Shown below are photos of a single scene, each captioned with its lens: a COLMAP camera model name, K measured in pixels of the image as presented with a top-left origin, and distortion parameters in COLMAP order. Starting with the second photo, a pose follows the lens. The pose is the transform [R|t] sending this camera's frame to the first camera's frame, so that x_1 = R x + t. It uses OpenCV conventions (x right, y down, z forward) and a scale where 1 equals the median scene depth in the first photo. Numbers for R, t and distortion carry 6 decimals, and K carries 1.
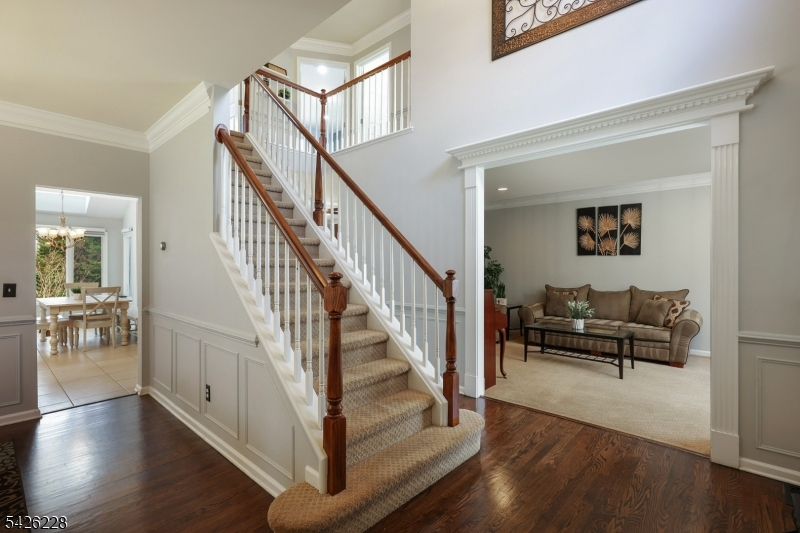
lens RADIAL K [[357.4, 0, 405.4], [0, 357.4, 266.2], [0, 0, 1]] dist [0.001469, 0.000374]
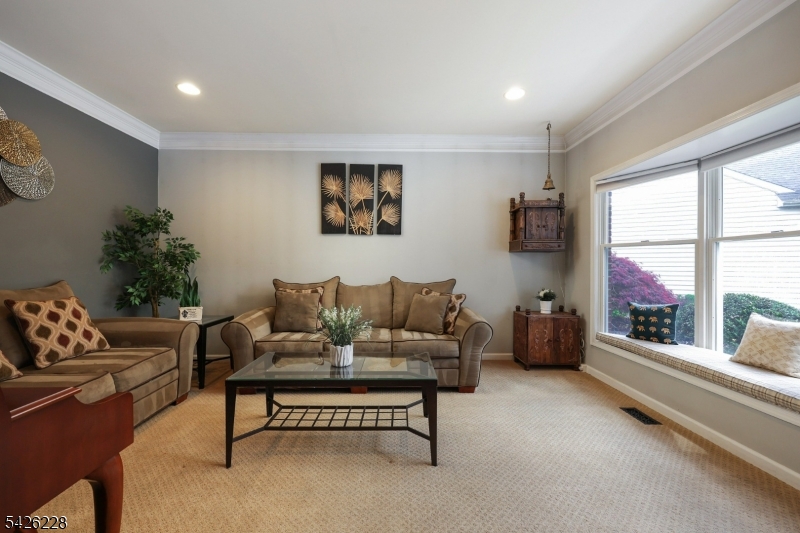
lens RADIAL K [[357.4, 0, 405.4], [0, 357.4, 266.2], [0, 0, 1]] dist [0.001469, 0.000374]
pose [[0.742748, -0.001598, 0.669569, 0.163207], [-0.001467, 0.999991, 0.004014, 0.029398], [-0.669569, -0.003964, 0.742739, 0.430578]]
